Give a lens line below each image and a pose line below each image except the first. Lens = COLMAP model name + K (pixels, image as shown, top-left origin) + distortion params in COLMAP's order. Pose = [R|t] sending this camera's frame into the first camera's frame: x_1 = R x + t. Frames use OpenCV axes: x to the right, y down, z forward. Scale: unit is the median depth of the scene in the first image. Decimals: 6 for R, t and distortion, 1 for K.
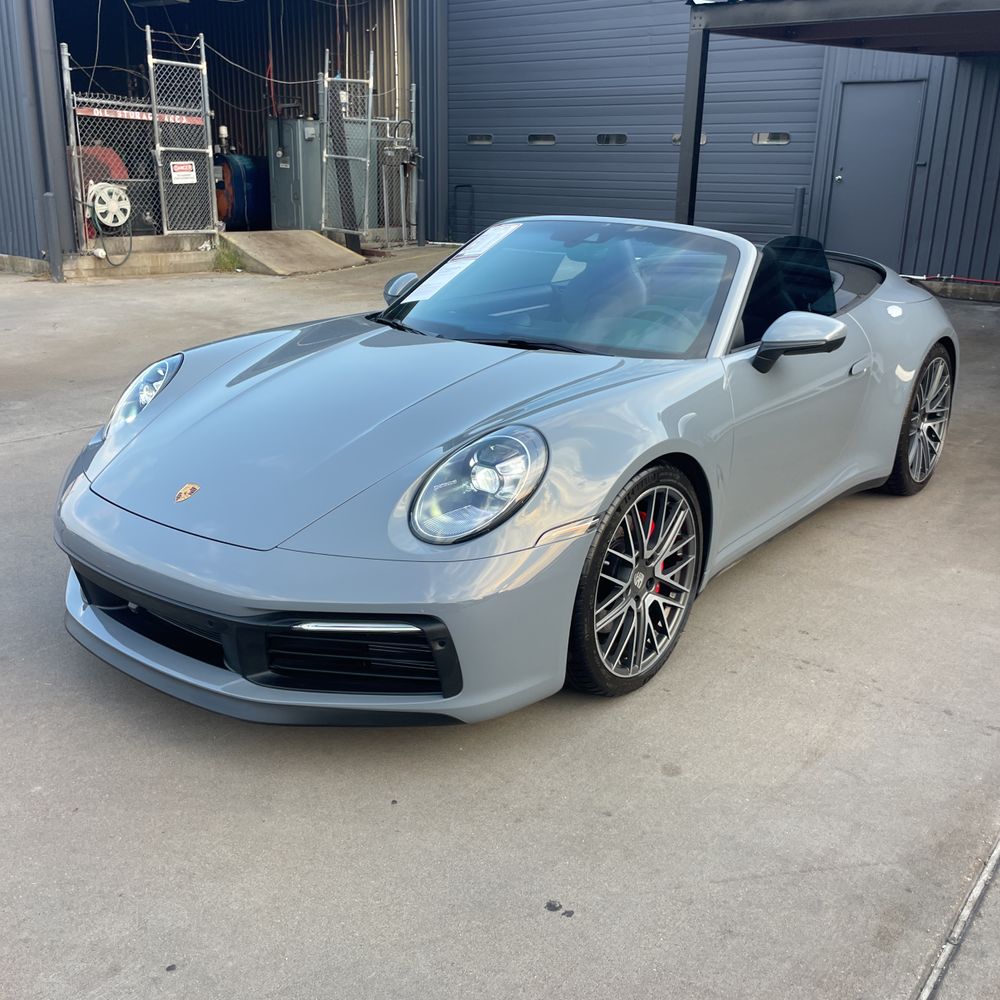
lens RADIAL K [[983.7, 0, 512.9], [0, 983.7, 498.6], [0, 0, 1]] dist [0.102598, -0.150028]
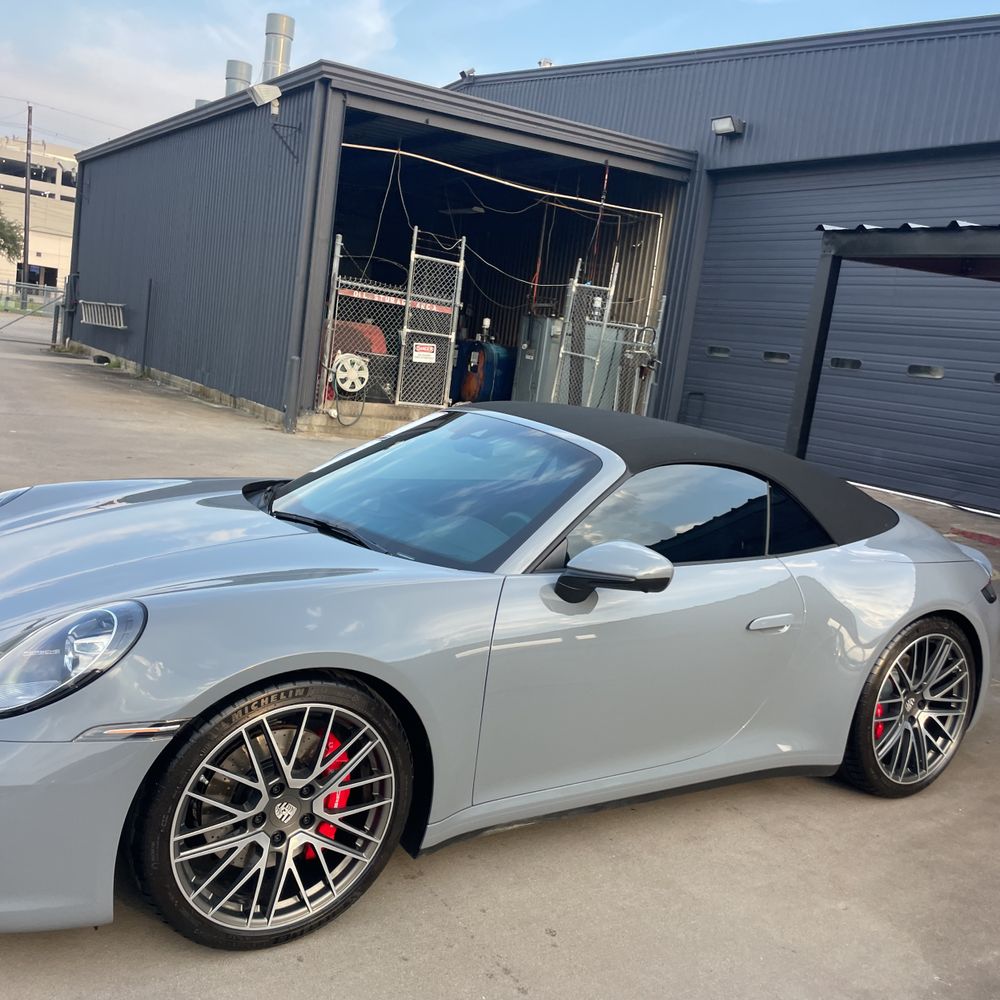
lens RADIAL K [[983.7, 0, 512.9], [0, 983.7, 498.6], [0, 0, 1]] dist [0.102598, -0.150028]
pose [[0.946897, 0.145121, -0.286926, 0.102013], [-0.197508, 0.966675, -0.162882, -0.015137], [0.253726, 0.210903, 0.944004, 0.037275]]
